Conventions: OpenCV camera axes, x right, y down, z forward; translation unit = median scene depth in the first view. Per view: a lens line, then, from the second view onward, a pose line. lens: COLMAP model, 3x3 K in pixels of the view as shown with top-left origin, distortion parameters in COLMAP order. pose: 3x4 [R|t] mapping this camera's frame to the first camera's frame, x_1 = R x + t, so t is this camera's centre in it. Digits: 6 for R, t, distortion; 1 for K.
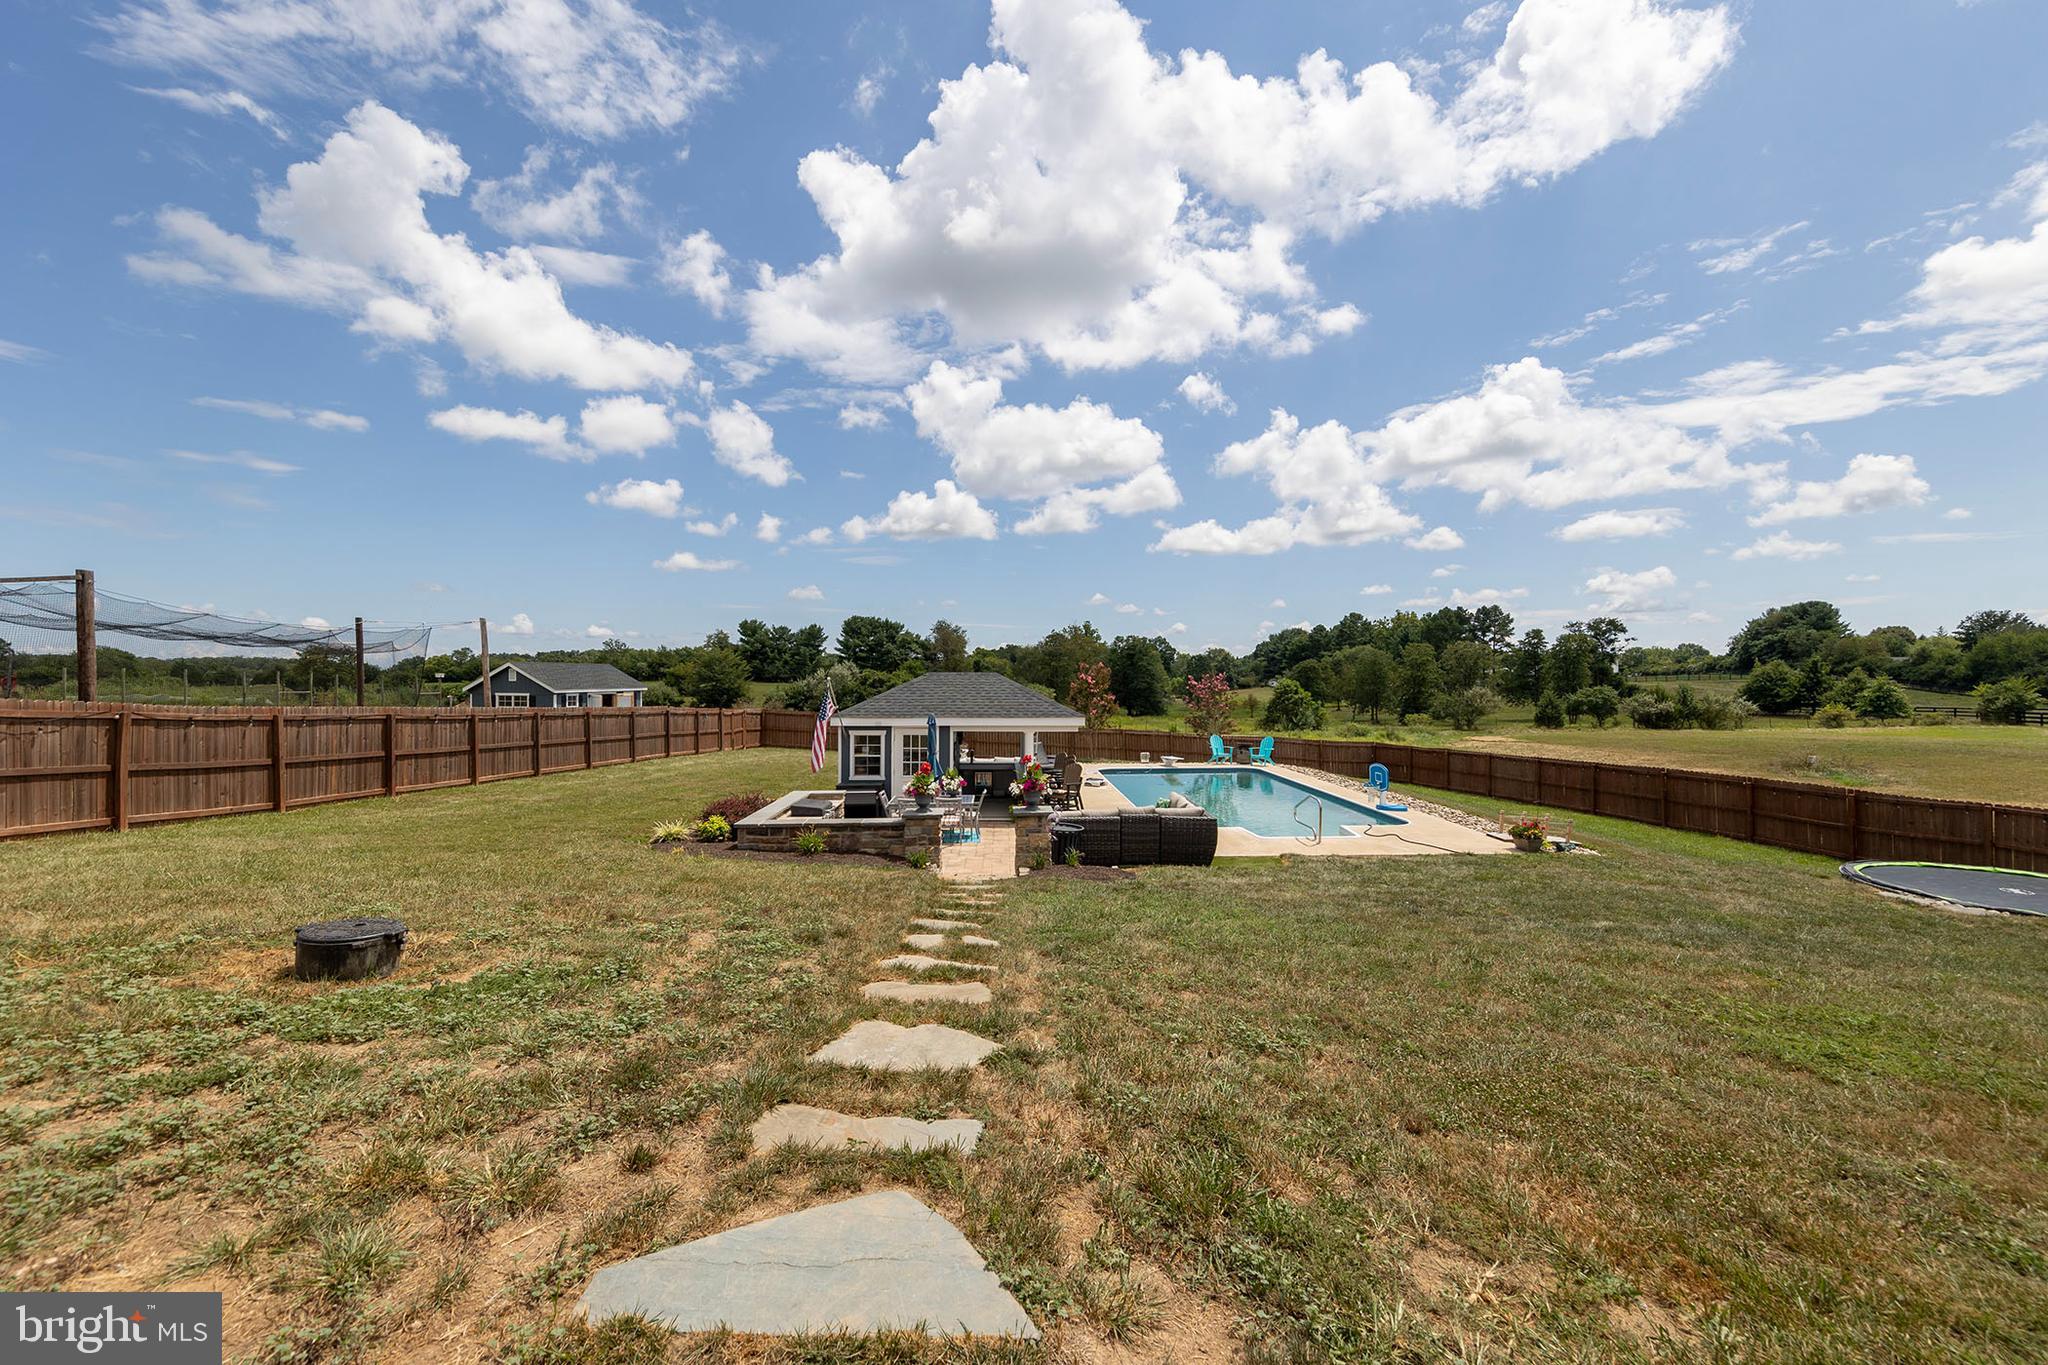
lens RADIAL K [[866.0, 0, 1027.3], [0, 866.0, 697.6], [0, 0, 1]] dist [0.100854, -0.000089]
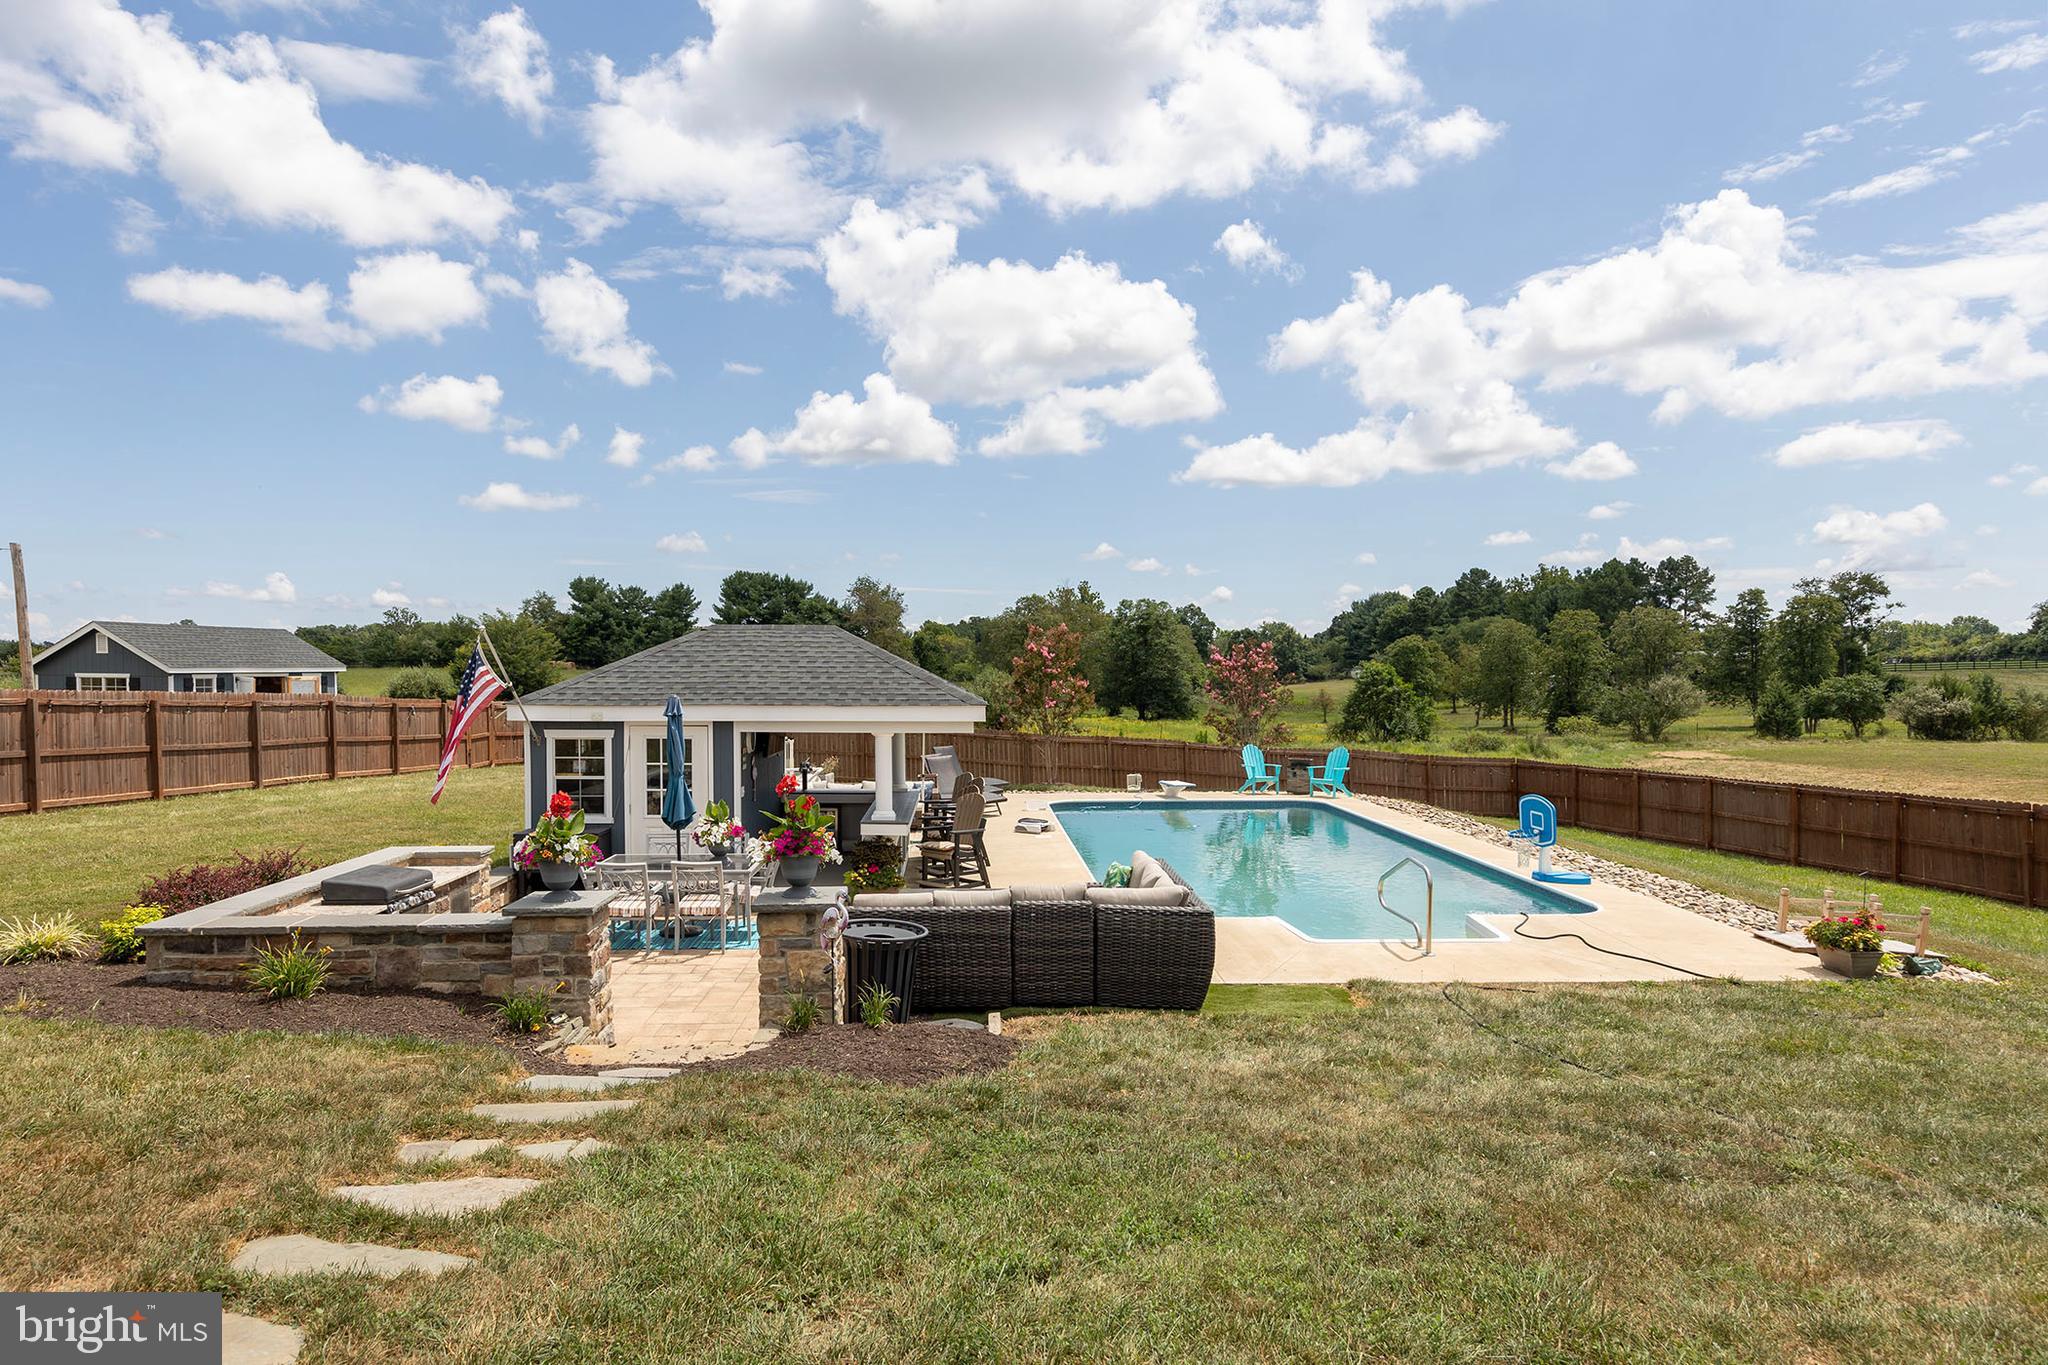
lens RADIAL K [[1137.5, 0, 1024.0], [0, 1137.5, 682.5], [0, 0, 1]] dist [0.059058, 0.001655]
pose [[0.999887, 0.002991, -0.014702, 0.038582], [-0.003251, 0.999838, -0.017714, 0.007944], [0.014647, 0.017760, 0.999735, 0.117016]]
